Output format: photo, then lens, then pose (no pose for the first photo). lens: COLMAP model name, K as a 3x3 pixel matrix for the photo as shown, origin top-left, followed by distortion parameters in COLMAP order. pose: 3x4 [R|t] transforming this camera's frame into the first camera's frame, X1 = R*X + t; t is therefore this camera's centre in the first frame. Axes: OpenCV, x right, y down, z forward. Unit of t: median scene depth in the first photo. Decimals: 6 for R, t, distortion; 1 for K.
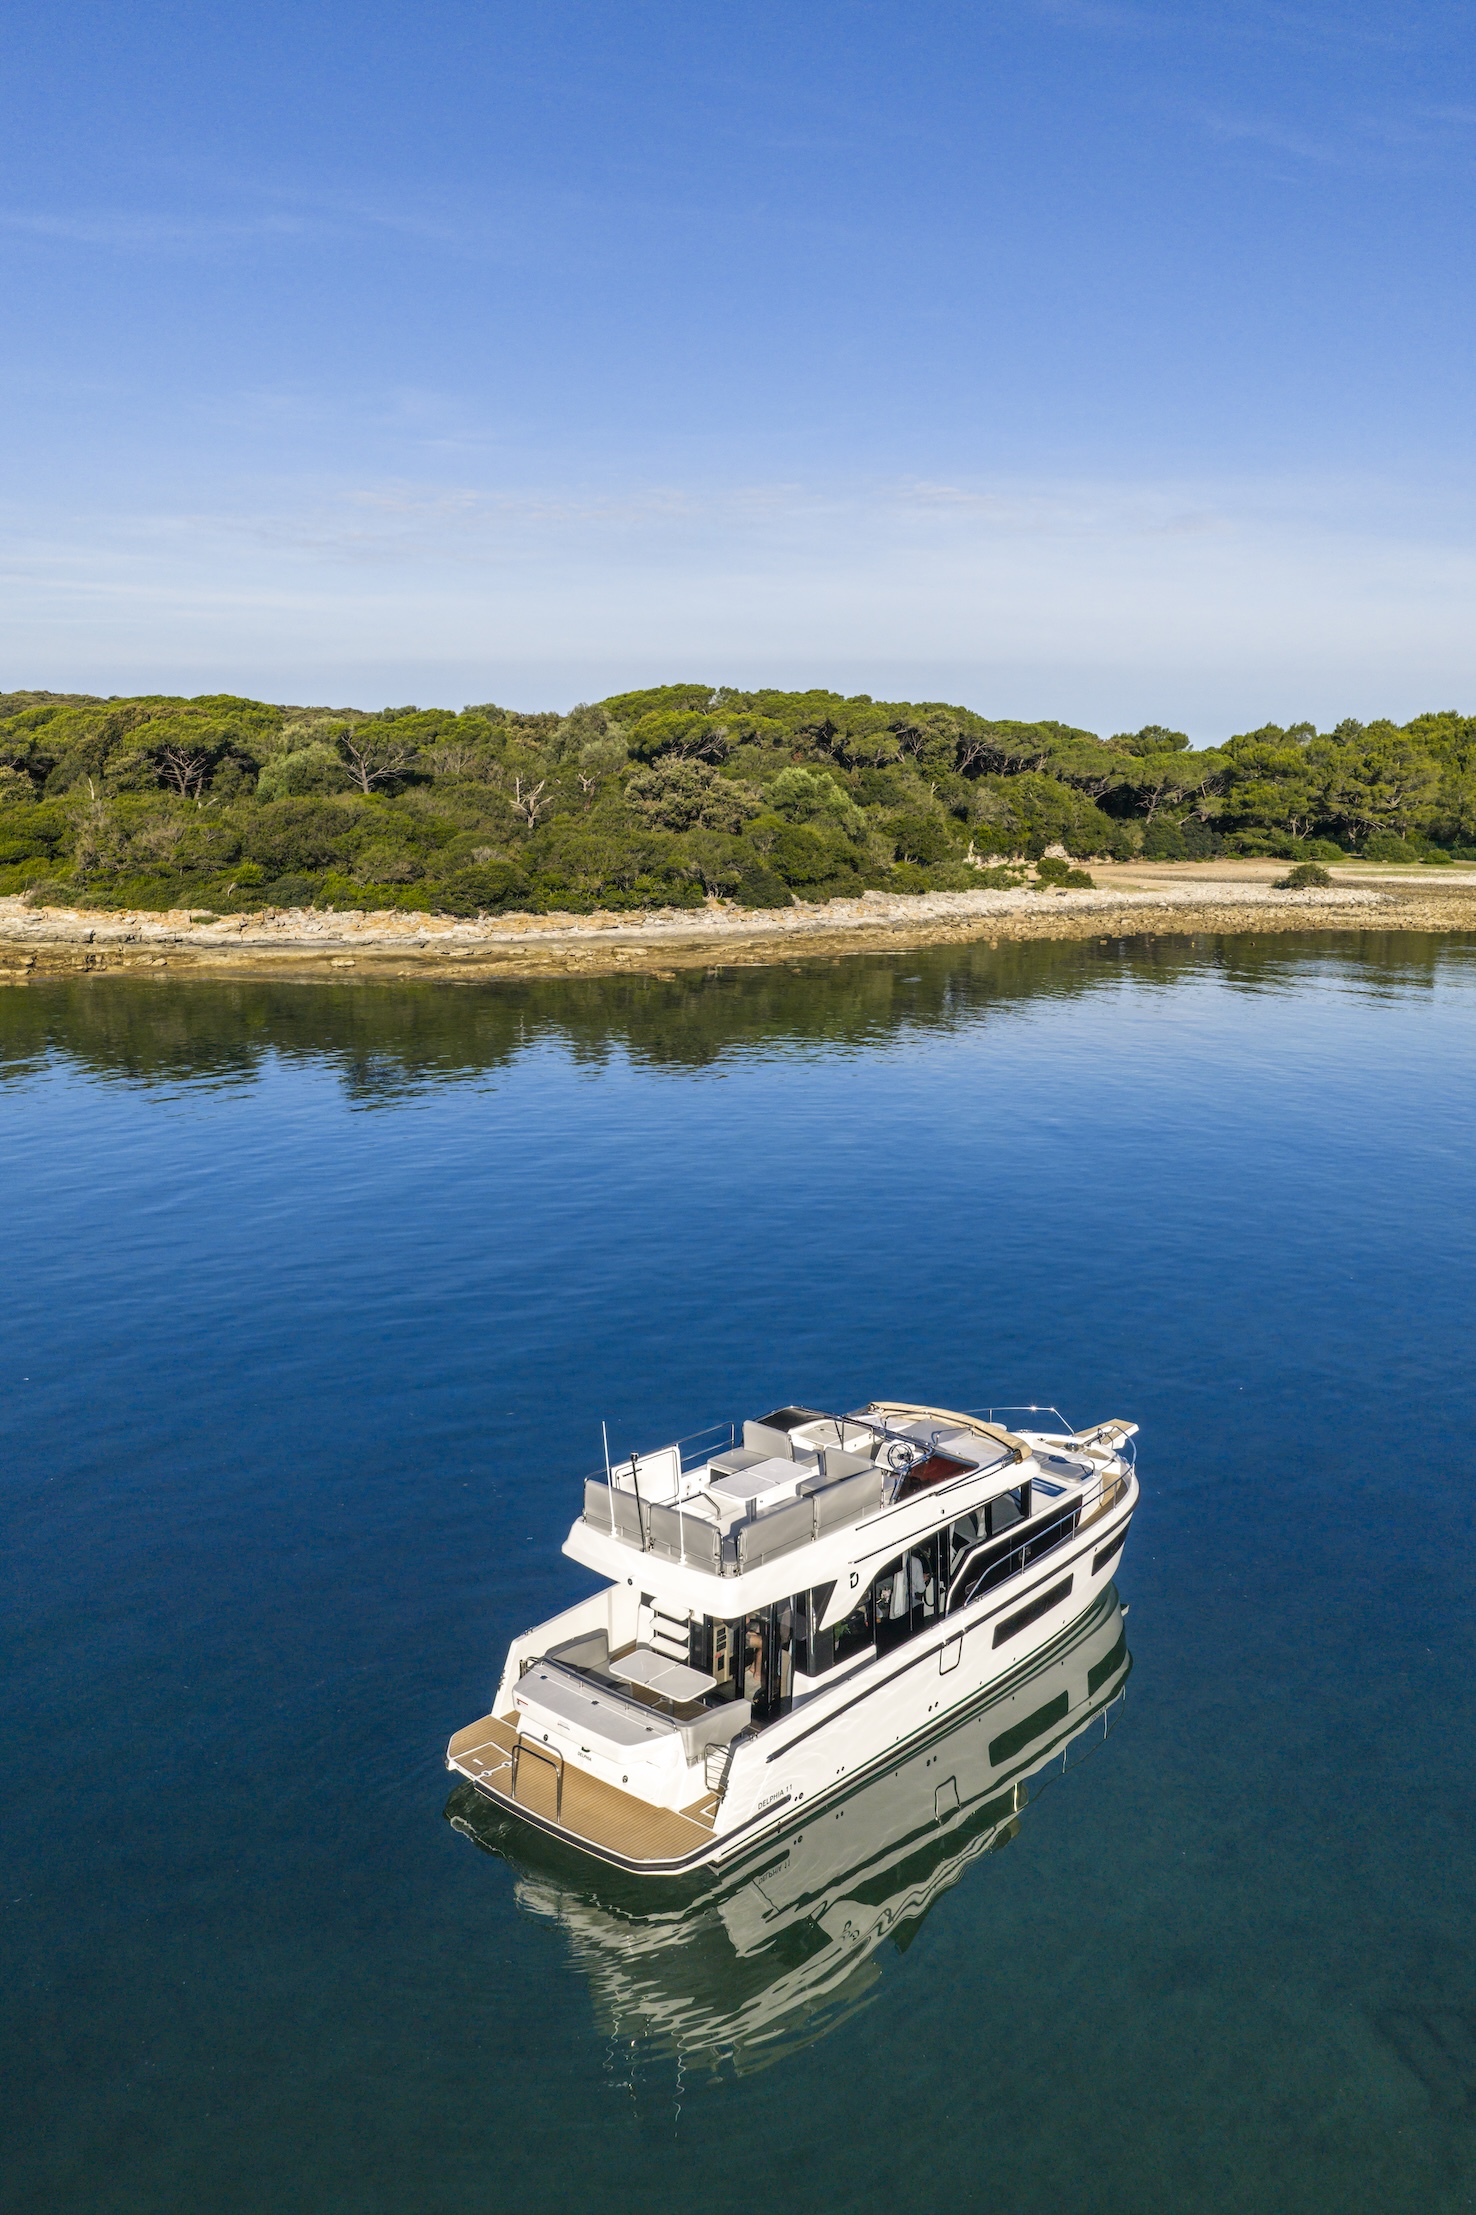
lens RADIAL K [[1836.1, 0, 736.1], [0, 1836.1, 1170.8], [0, 0, 1]] dist [0.010470, -0.012592]
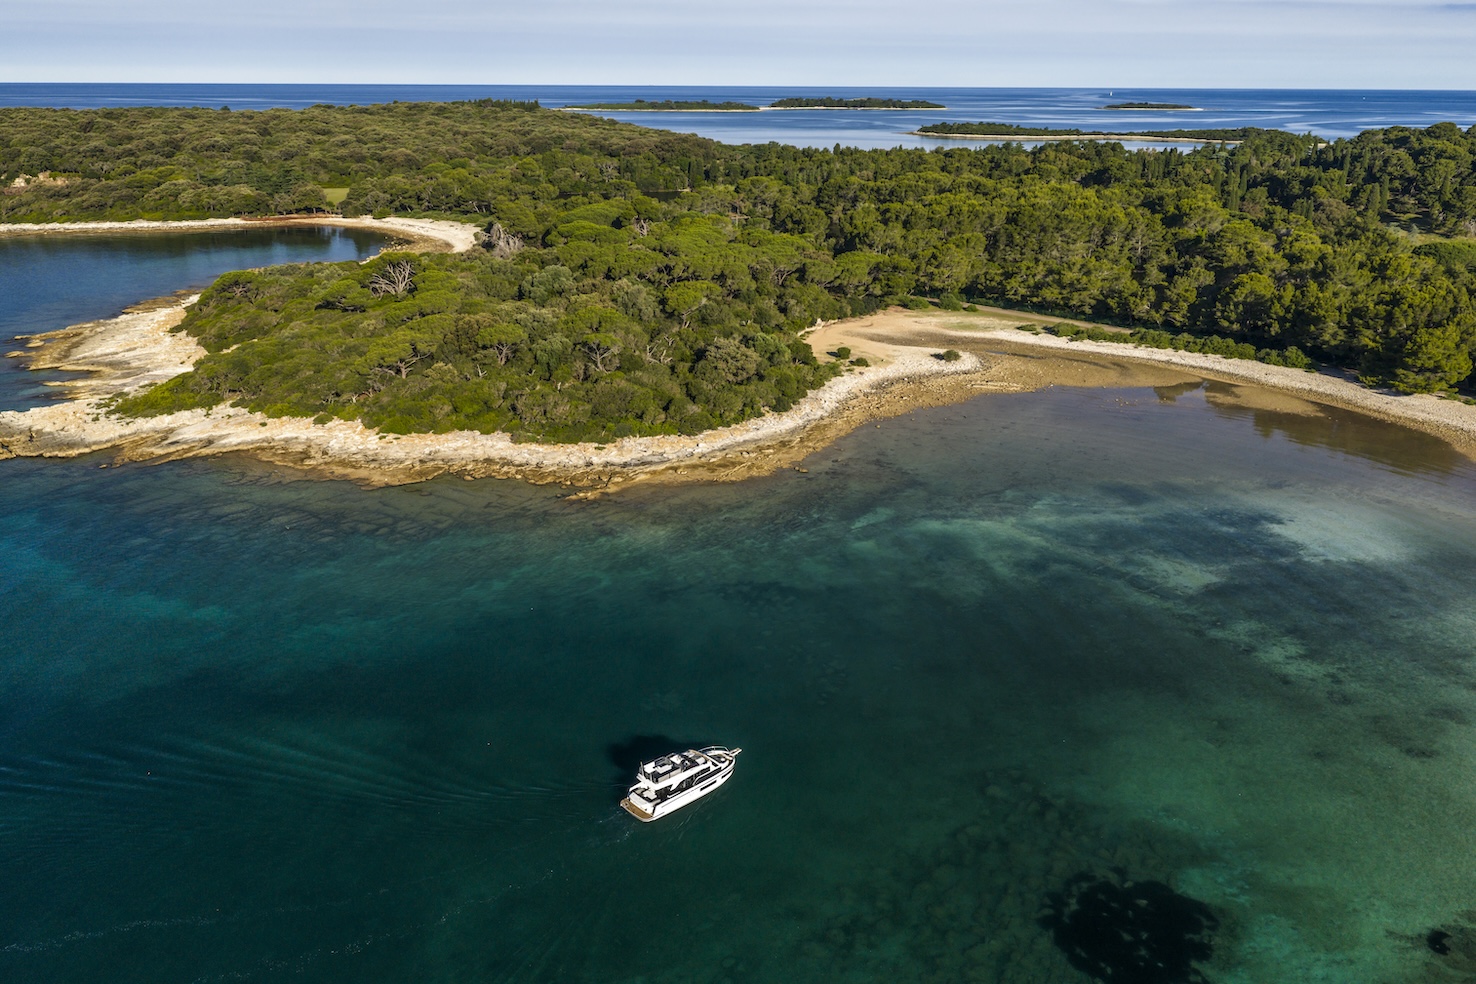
lens RADIAL K [[1223.5, 0, 732.2], [0, 1223.5, 489.7], [0, 0, 1]] dist [0.010470, -0.012592]
pose [[0.963080, -0.089064, 0.254058, -0.488097], [0.061203, 0.991415, 0.115547, -0.235602], [-0.262167, -0.095731, 0.960262, -0.607974]]
